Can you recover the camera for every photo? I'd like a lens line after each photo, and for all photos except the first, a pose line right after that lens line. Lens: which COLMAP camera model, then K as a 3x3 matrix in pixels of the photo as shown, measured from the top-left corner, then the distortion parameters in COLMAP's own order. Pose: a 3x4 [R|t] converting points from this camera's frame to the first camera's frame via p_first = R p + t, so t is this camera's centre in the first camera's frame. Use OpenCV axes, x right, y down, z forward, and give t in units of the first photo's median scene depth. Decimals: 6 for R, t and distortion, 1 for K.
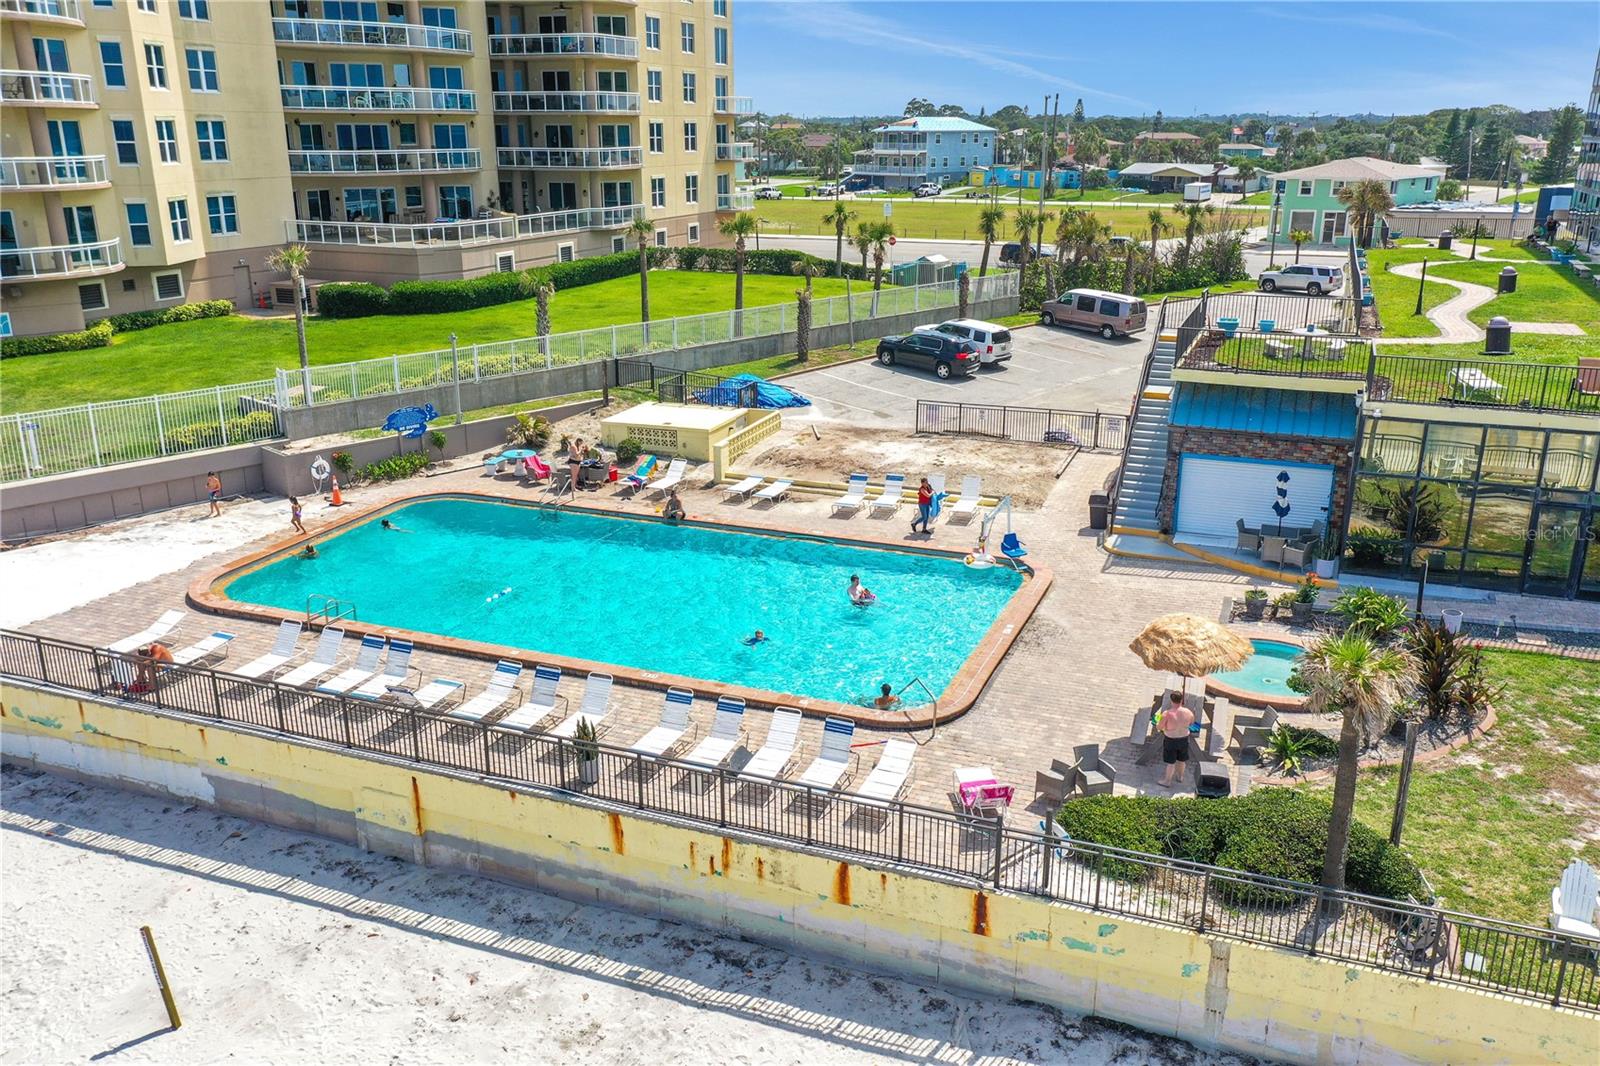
lens RADIAL K [[1256.1, 0, 797.2], [0, 1256.1, 540.0], [0, 0, 1]] dist [0.017965, -0.005622]
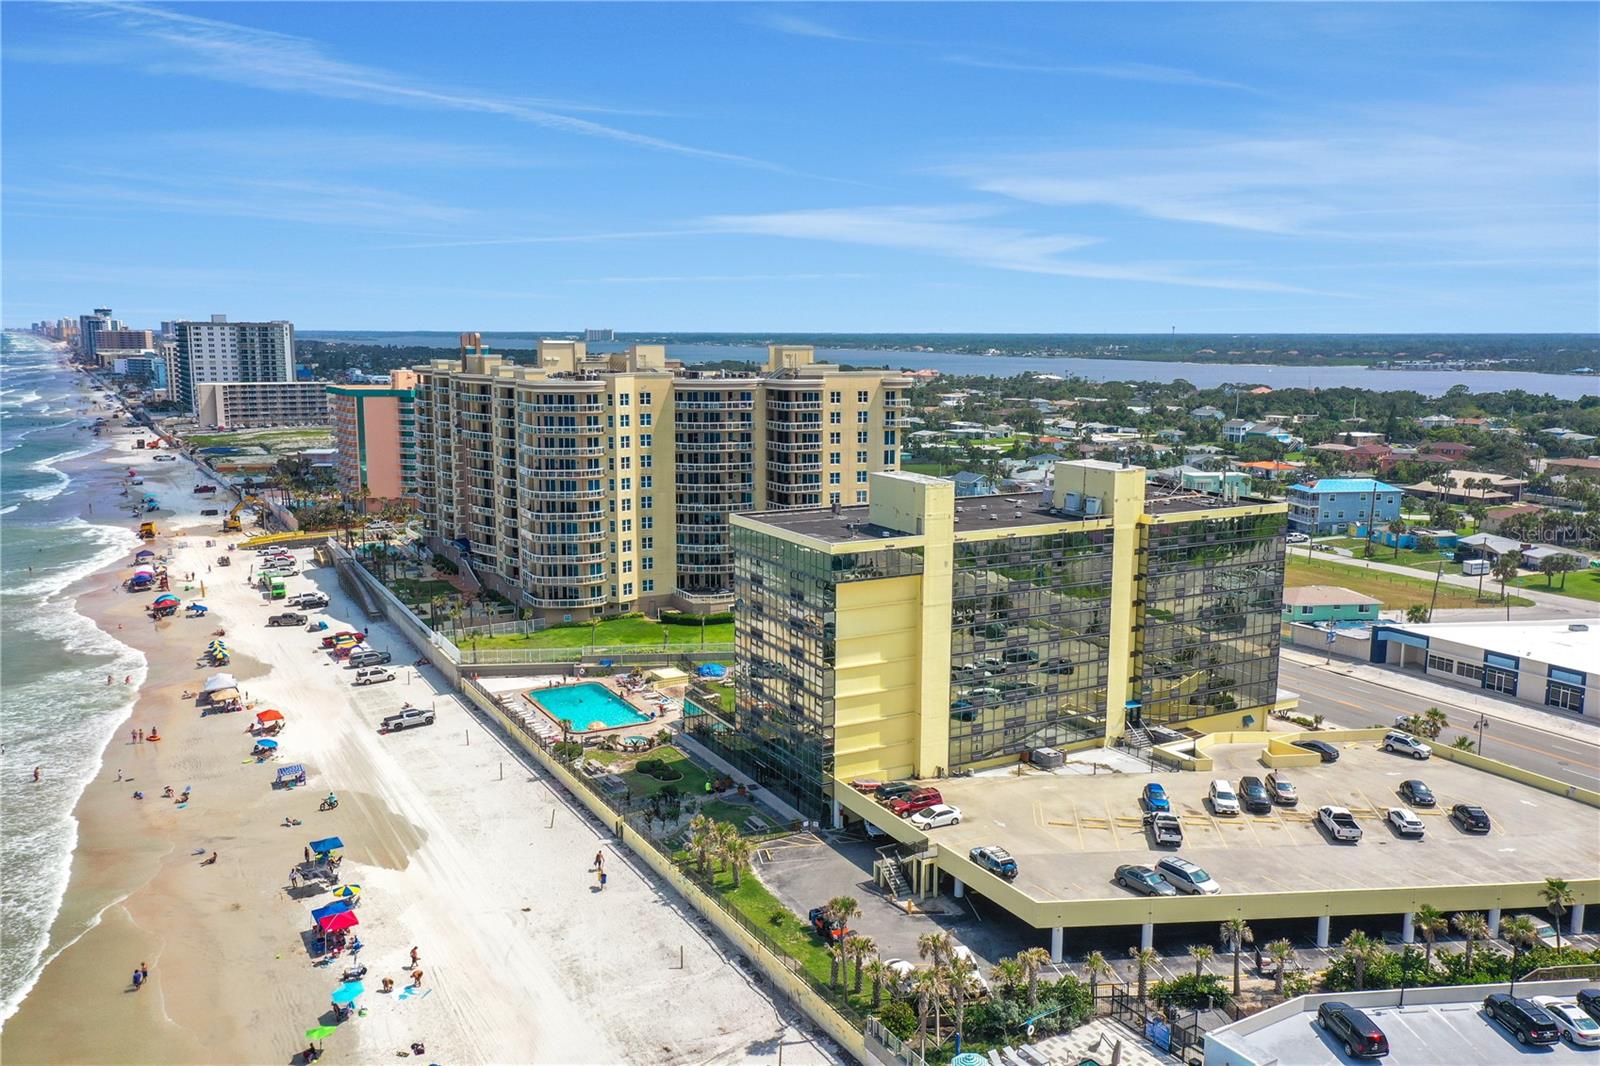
lens RADIAL K [[1256.1, 0, 794.9], [0, 1256.1, 536.9], [0, 0, 1]] dist [0.017965, -0.005622]
pose [[0.770275, 0.101311, -0.629613, 2.739015], [-0.199026, 0.976177, -0.086414, -0.272417], [0.605859, 0.191872, 0.772088, -1.871374]]
